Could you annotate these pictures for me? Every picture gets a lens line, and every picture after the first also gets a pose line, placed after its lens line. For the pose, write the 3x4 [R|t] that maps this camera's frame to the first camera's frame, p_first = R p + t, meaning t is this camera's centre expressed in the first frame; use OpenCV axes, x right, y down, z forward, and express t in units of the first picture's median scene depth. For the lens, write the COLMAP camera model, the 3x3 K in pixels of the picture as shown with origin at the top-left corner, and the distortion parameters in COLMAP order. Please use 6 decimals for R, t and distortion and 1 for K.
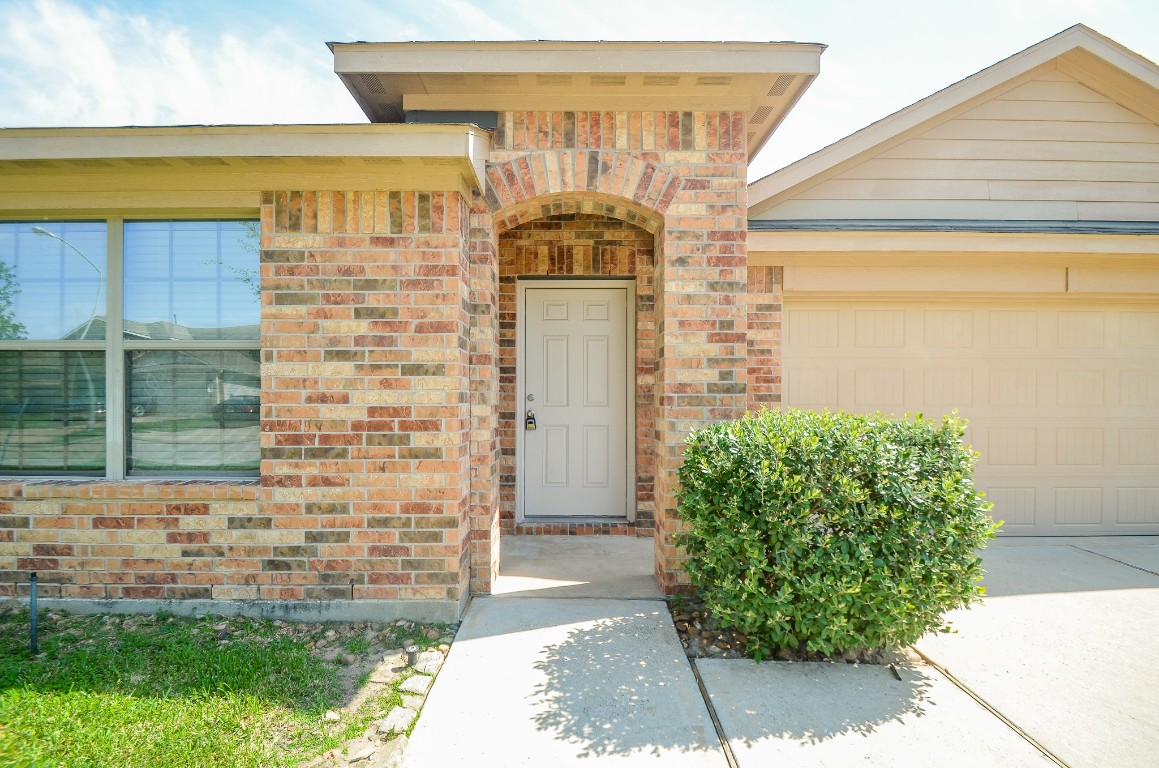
lens RADIAL K [[502.7, 0, 580.2], [0, 502.7, 392.6], [0, 0, 1]] dist [0.015554, -0.015229]
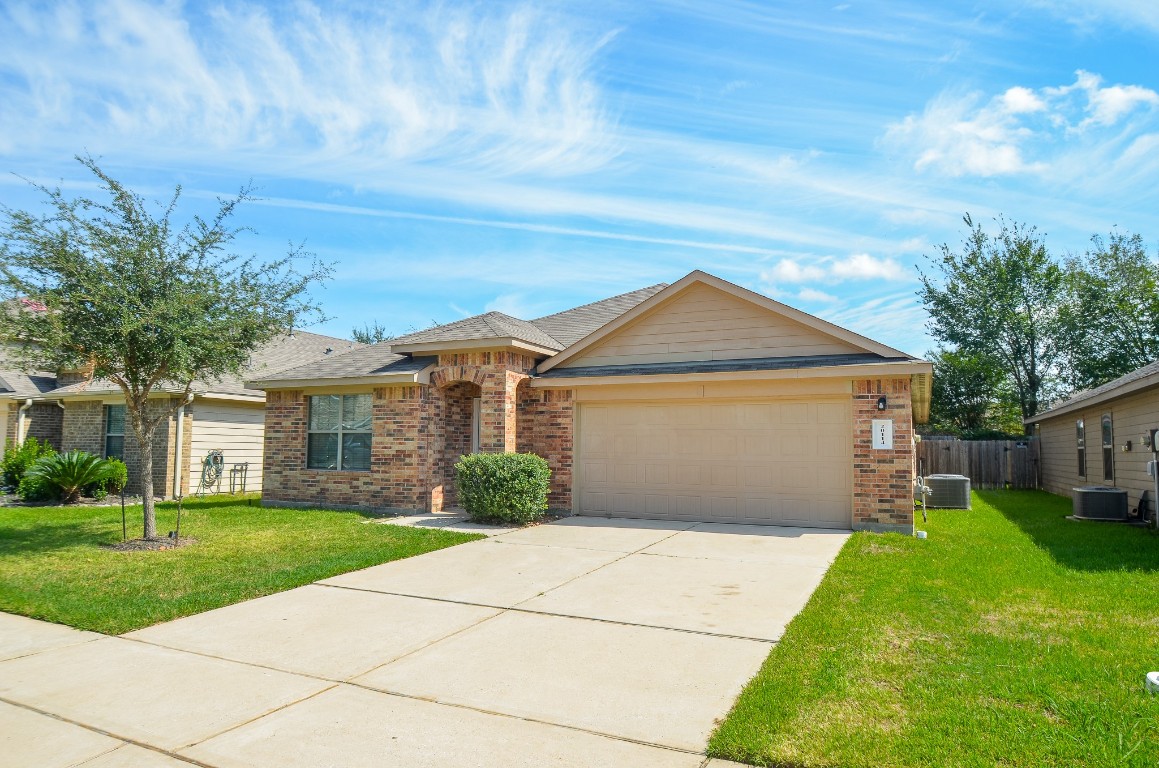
lens RADIAL K [[720.9, 0, 579.5], [0, 720.9, 384.0], [0, 0, 1]] dist [0.001245, 0.000041]
pose [[0.899607, -0.031555, -0.435560, 2.815021], [-0.005686, 0.996455, -0.083934, -0.015022], [0.436664, 0.077984, 0.896238, -2.841773]]
